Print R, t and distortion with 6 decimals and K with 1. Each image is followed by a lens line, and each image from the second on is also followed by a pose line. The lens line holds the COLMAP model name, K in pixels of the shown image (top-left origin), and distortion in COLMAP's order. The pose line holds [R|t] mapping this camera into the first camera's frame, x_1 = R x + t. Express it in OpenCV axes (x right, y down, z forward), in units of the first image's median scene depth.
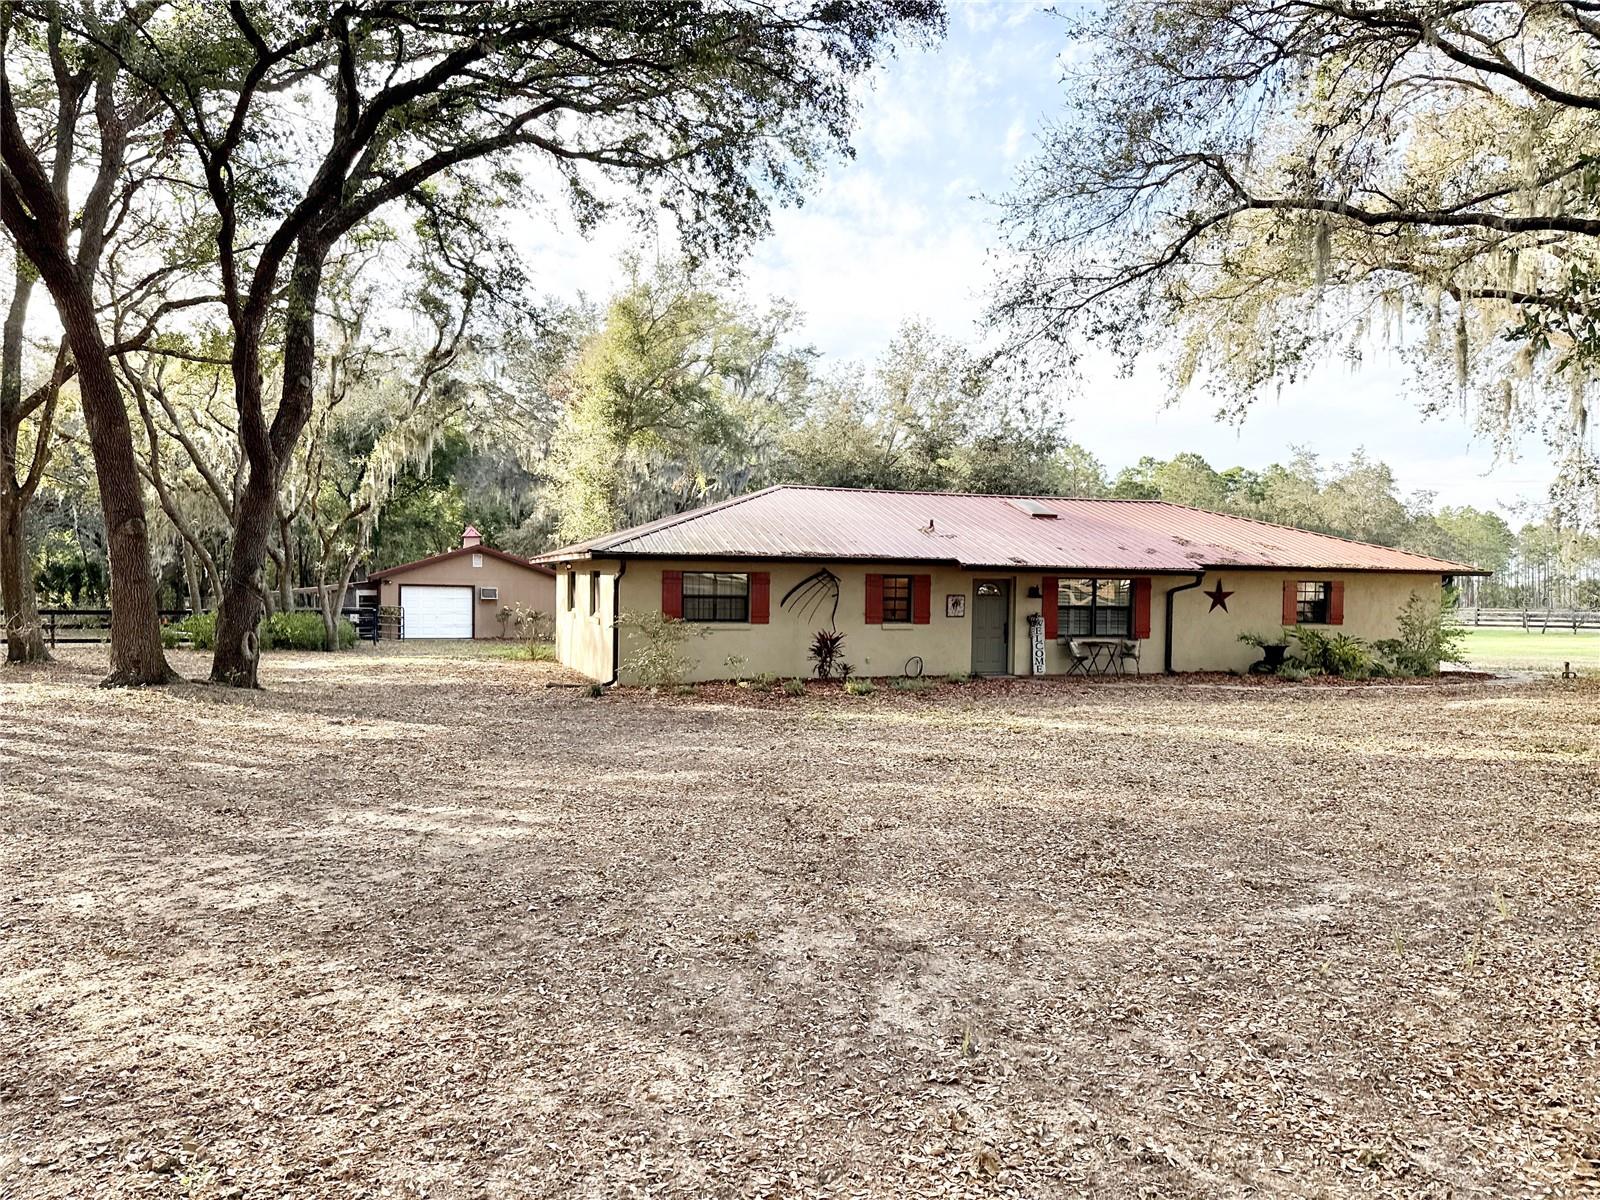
lens RADIAL K [[1094.2, 0, 800.0], [0, 1094.2, 600.0], [0, 0, 1]] dist [0.060764, -0.096694]
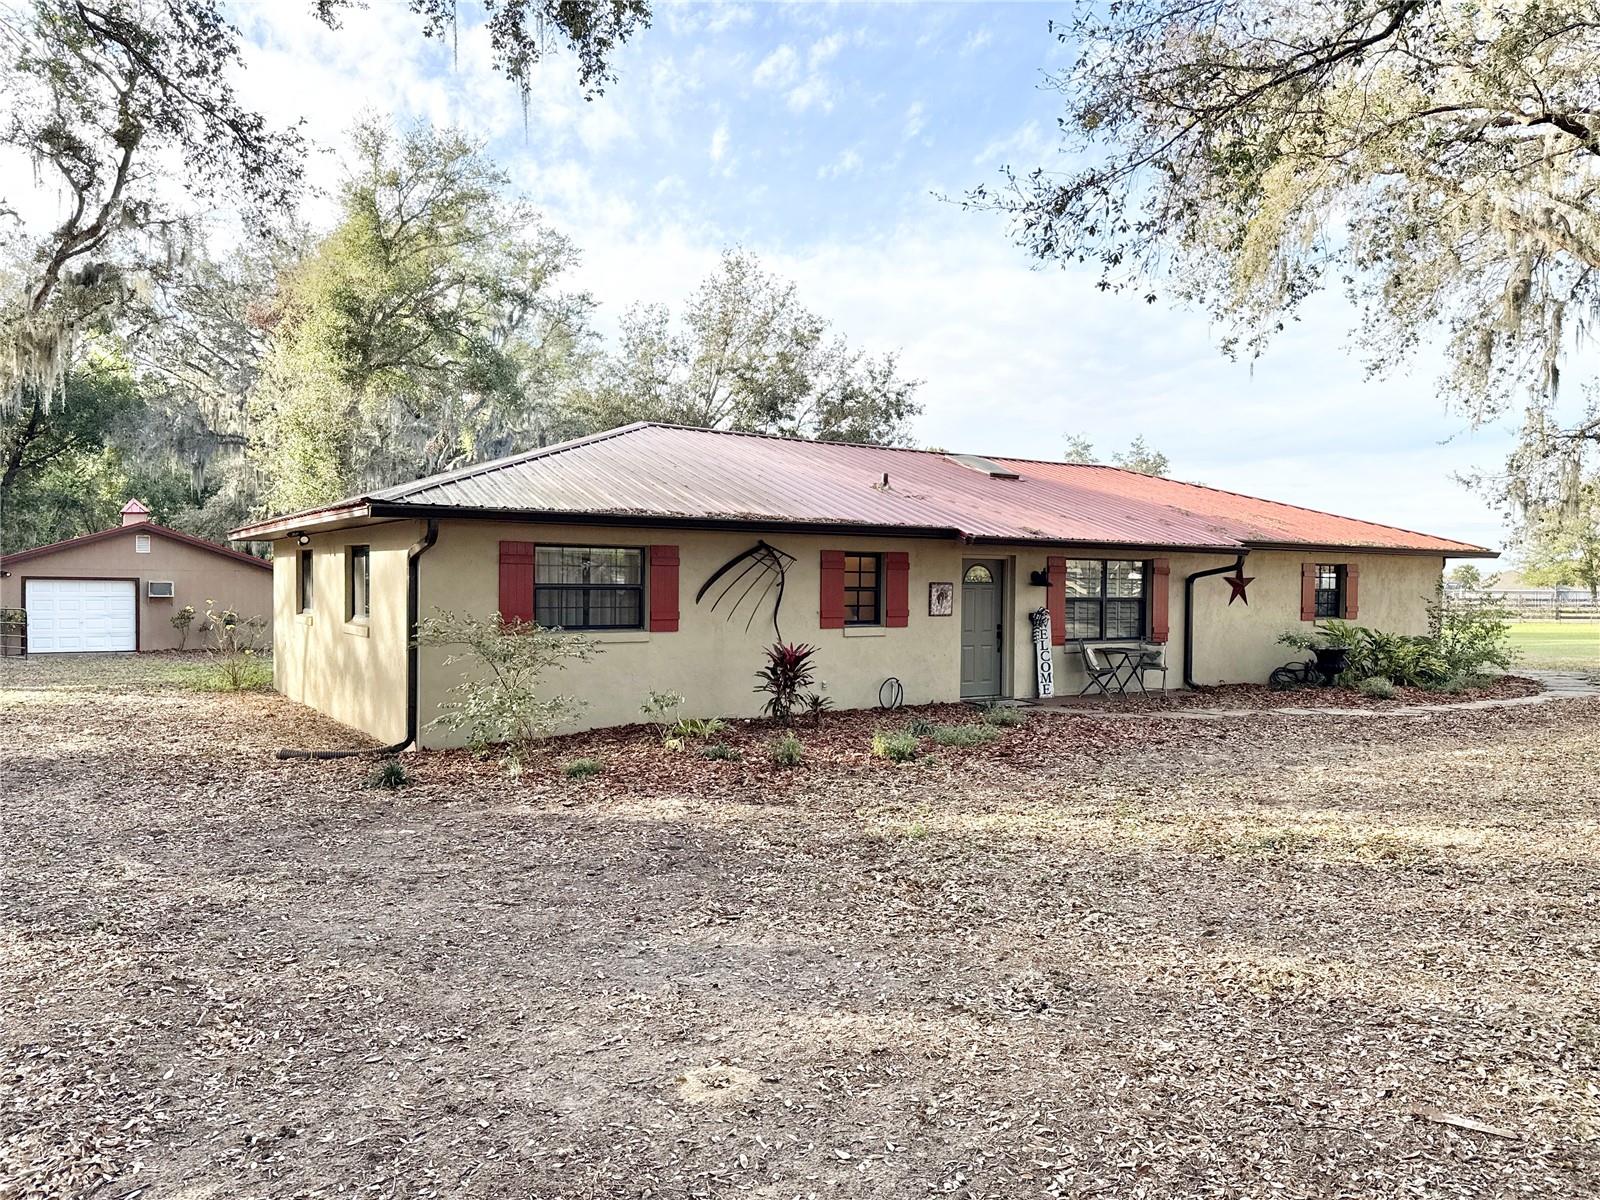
lens RADIAL K [[1094.2, 0, 800.0], [0, 1094.2, 600.0], [0, 0, 1]] dist [0.060764, -0.096694]
pose [[0.969493, -0.008976, 0.244954, -0.215451], [0.007944, 0.999955, 0.005200, 0.003617], [-0.244990, -0.003095, 0.969521, 0.778051]]
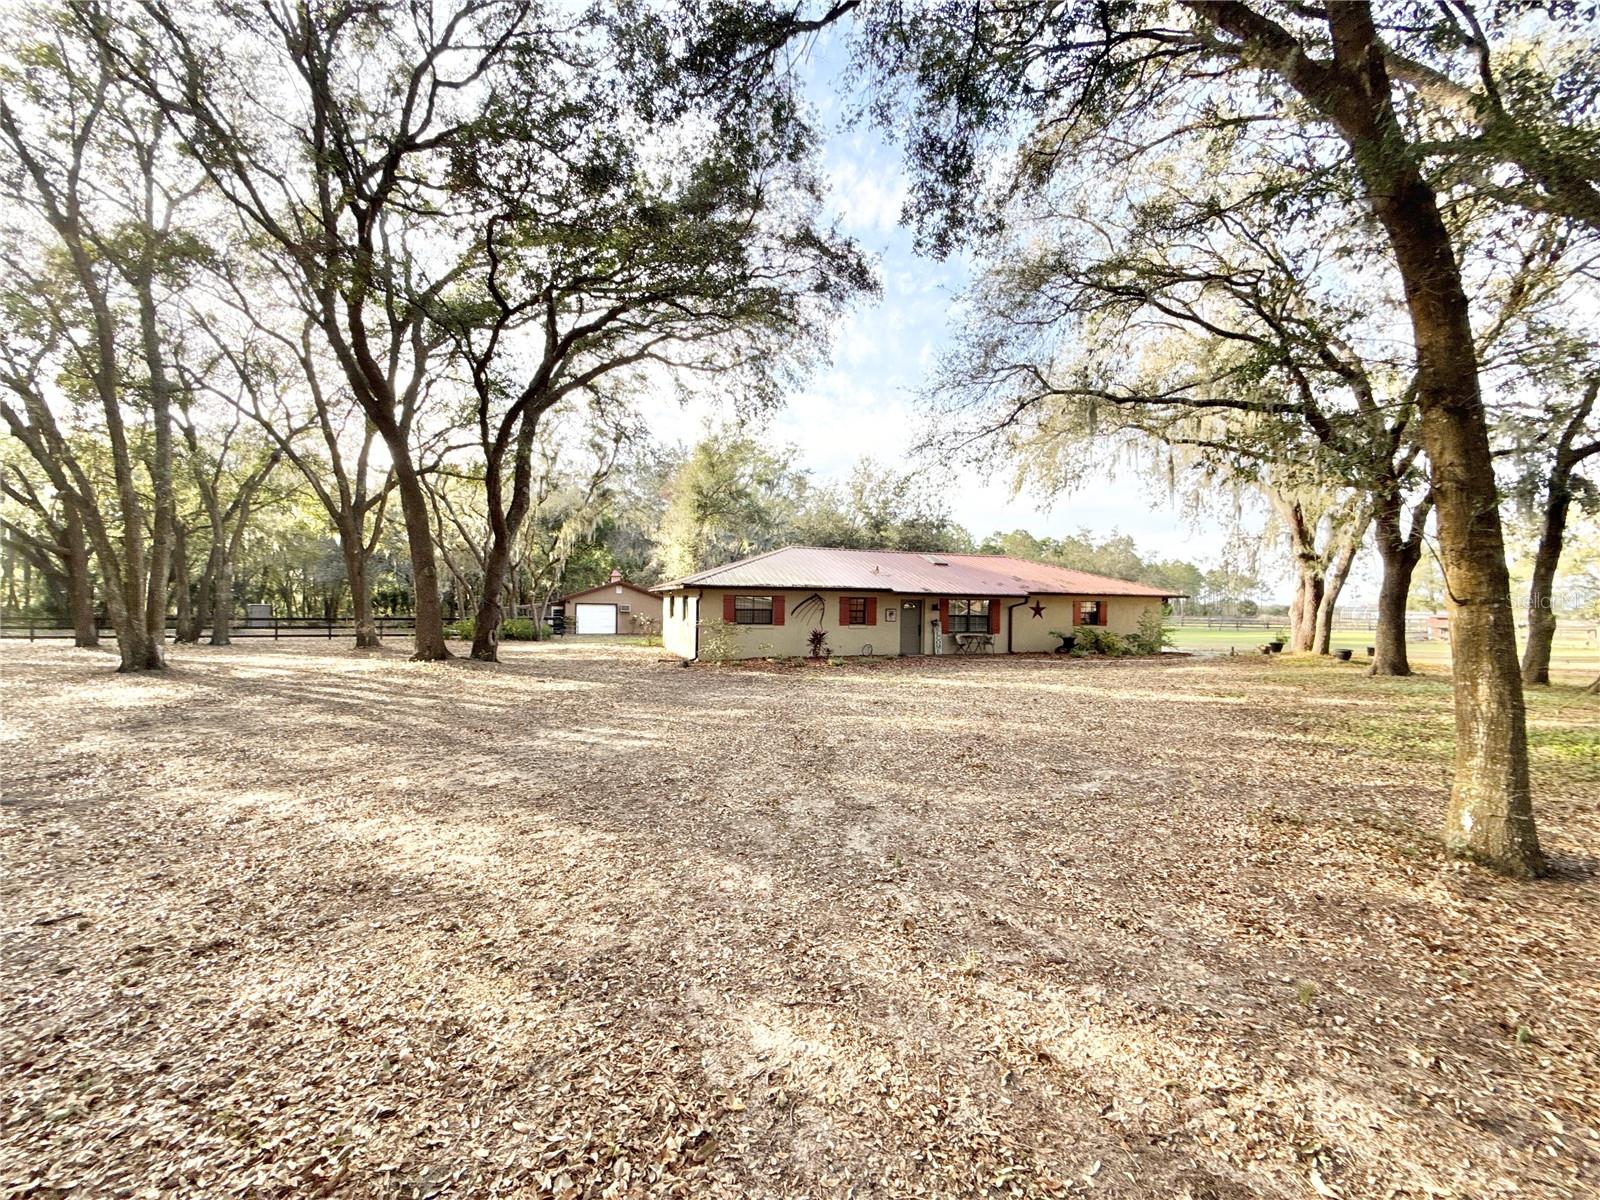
lens RADIAL K [[626.1, 0, 803.8], [0, 626.1, 596.0], [0, 0, 1]] dist [-0.014527, -0.000027]
pose [[0.999996, -0.000520, 0.002859, -0.000775], [0.000592, 0.999677, -0.025402, -0.000147], [-0.002844, 0.025403, 0.999673, -0.007918]]
